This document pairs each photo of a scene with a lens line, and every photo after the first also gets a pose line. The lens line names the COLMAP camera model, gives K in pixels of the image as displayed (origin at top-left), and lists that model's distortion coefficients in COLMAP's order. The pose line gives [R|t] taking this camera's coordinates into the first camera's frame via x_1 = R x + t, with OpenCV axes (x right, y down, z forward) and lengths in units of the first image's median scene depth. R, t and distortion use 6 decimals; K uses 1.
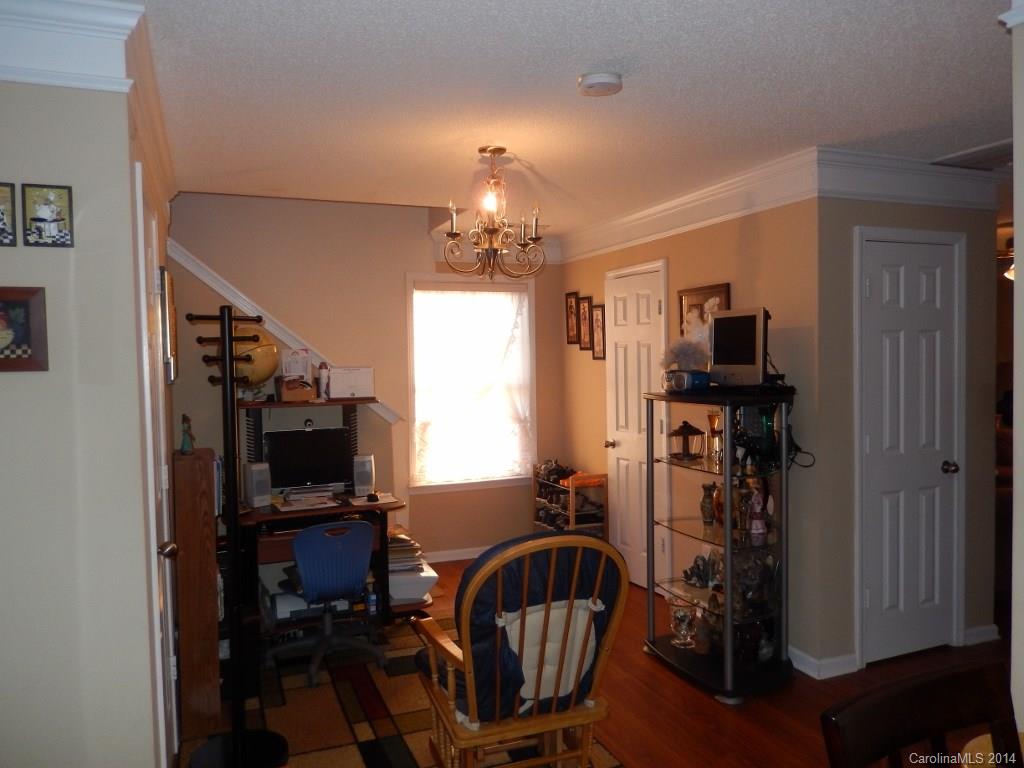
lens RADIAL K [[757.3, 0, 509.3], [0, 757.3, 382.9], [0, 0, 1]] dist [-0.009980, -0.006890]
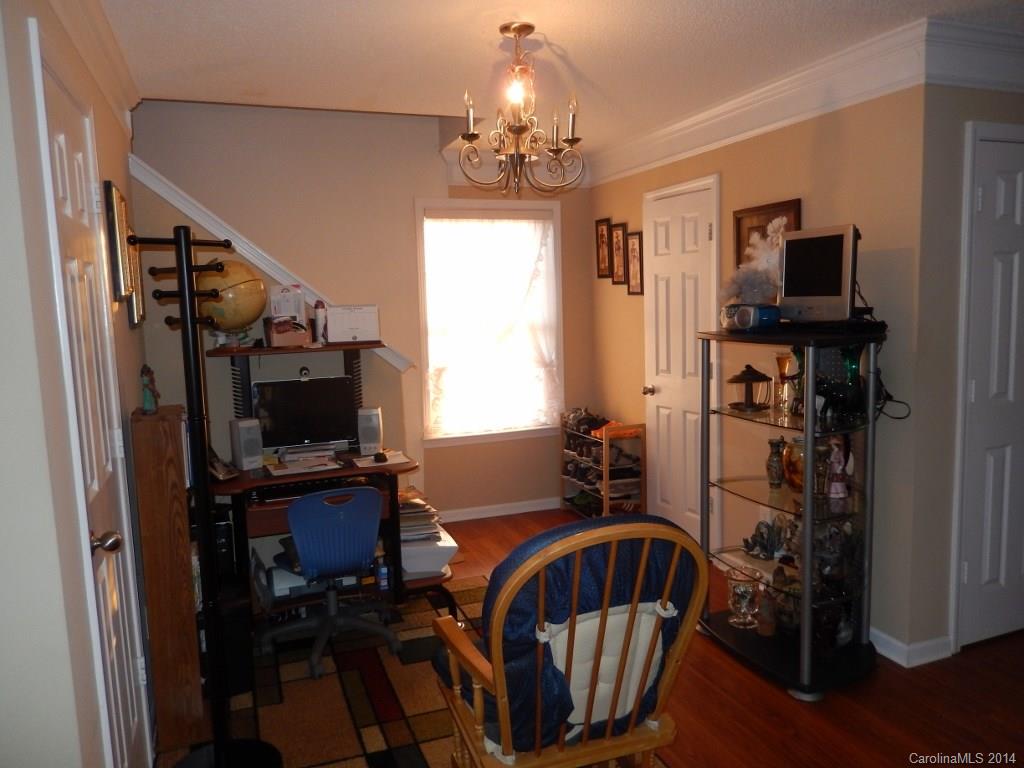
lens RADIAL K [[757.3, 0, 509.3], [0, 757.3, 382.9], [0, 0, 1]] dist [-0.009980, -0.006890]
pose [[0.999743, -0.010443, -0.020142, -0.016408], [0.011968, 0.996949, 0.077126, 0.002415], [0.019275, -0.077348, 0.996818, 0.157441]]
